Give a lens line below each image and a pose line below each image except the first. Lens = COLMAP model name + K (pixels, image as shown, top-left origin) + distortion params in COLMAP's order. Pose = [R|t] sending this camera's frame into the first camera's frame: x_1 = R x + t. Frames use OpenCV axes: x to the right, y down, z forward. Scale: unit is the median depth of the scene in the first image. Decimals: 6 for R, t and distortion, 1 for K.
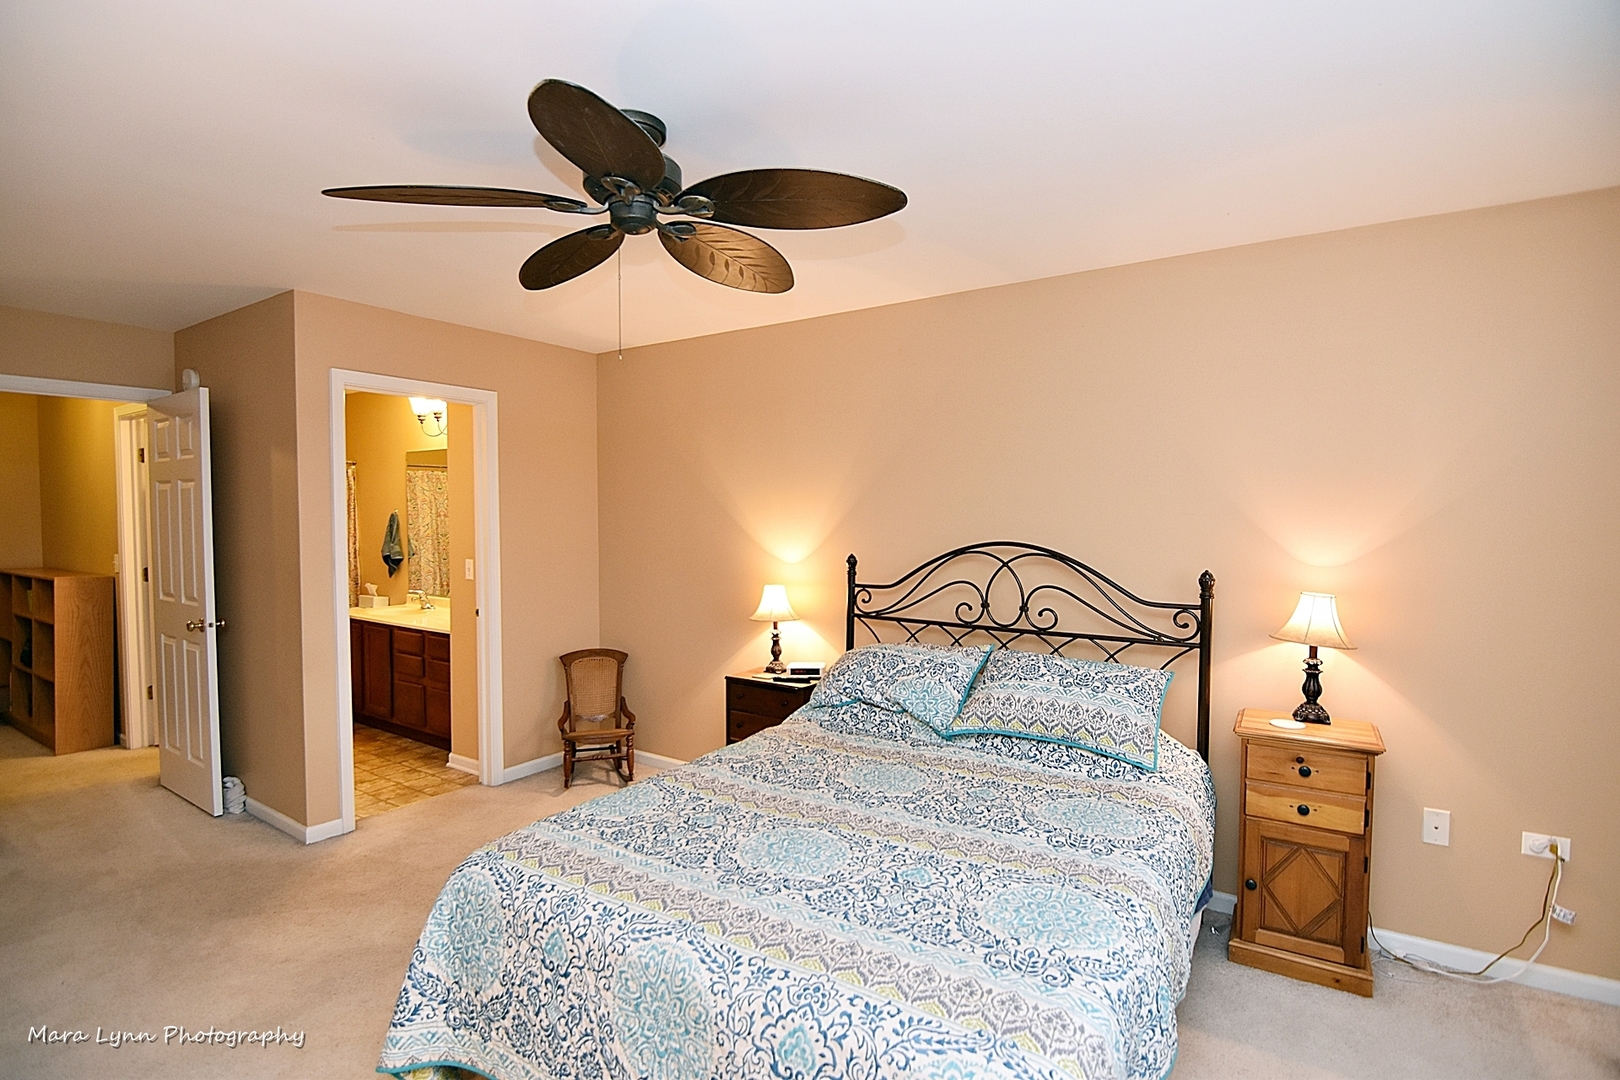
lens RADIAL K [[785.0, 0, 796.9], [0, 785.0, 546.9], [0, 0, 1]] dist [-0.006491, -0.008851]
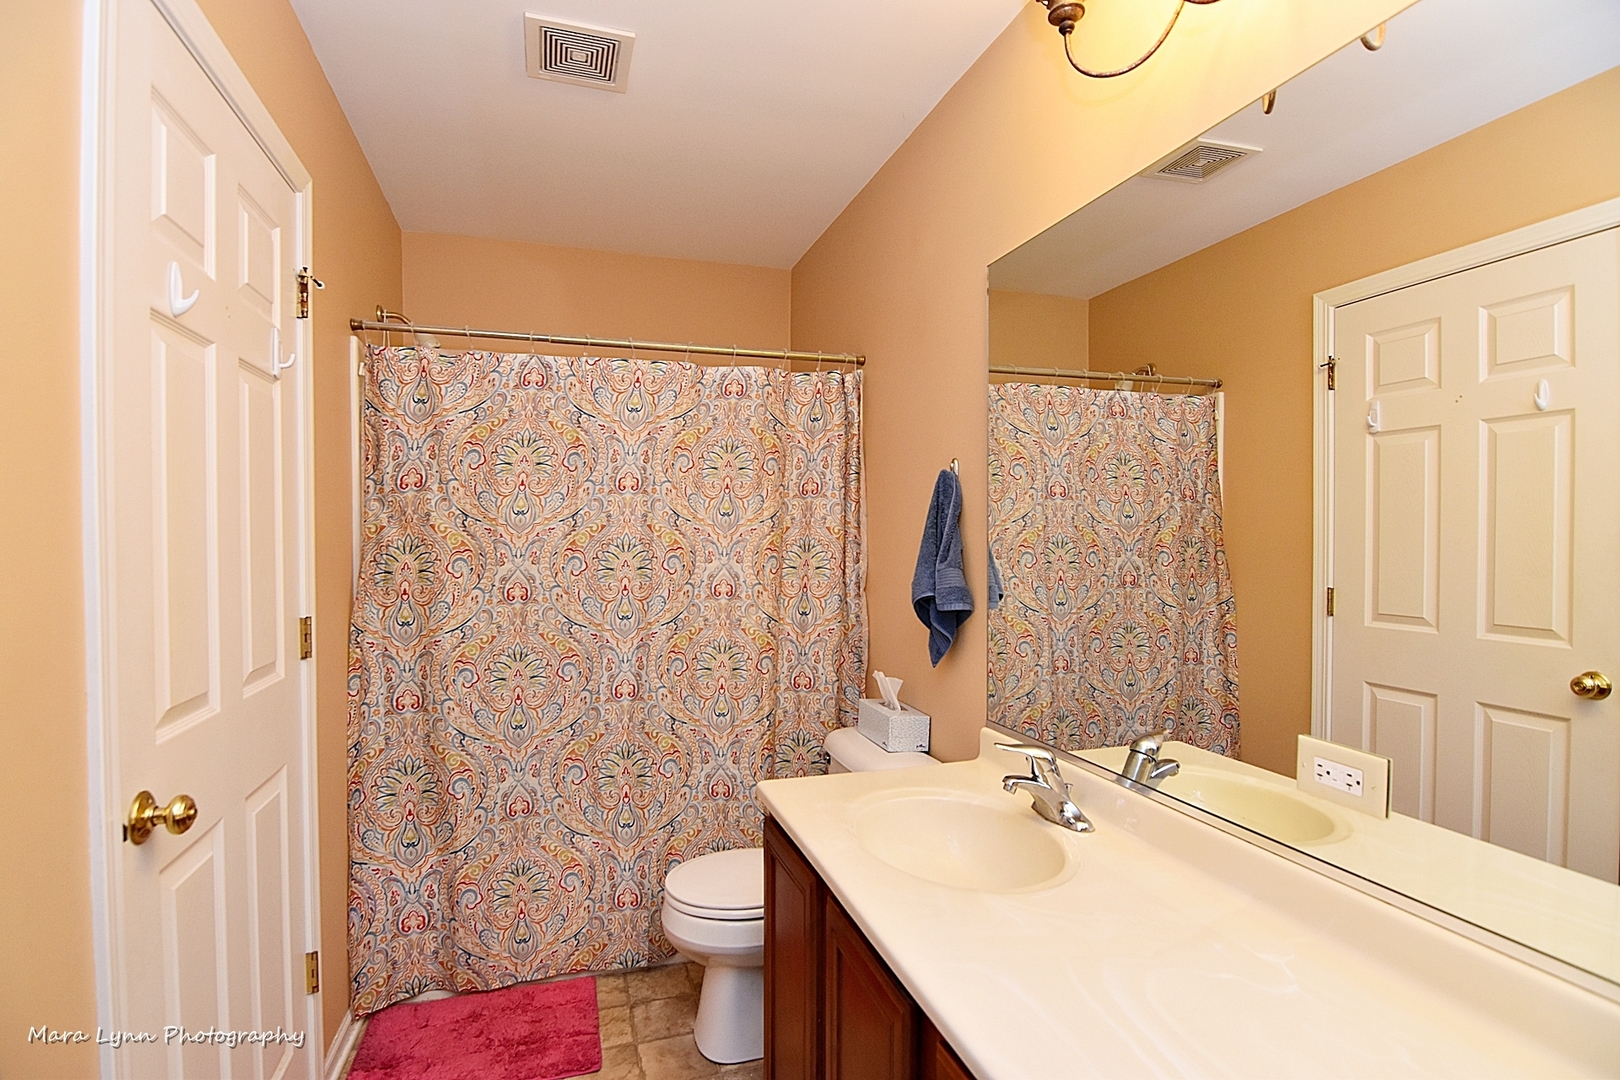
lens RADIAL K [[785.0, 0, 796.9], [0, 785.0, 546.9], [0, 0, 1]] dist [-0.006491, -0.008851]
pose [[0.788655, 0.007380, -0.614792, -0.389616], [-0.025682, 0.999451, -0.020948, -0.001972], [0.614299, 0.032310, 0.788411, 0.754965]]
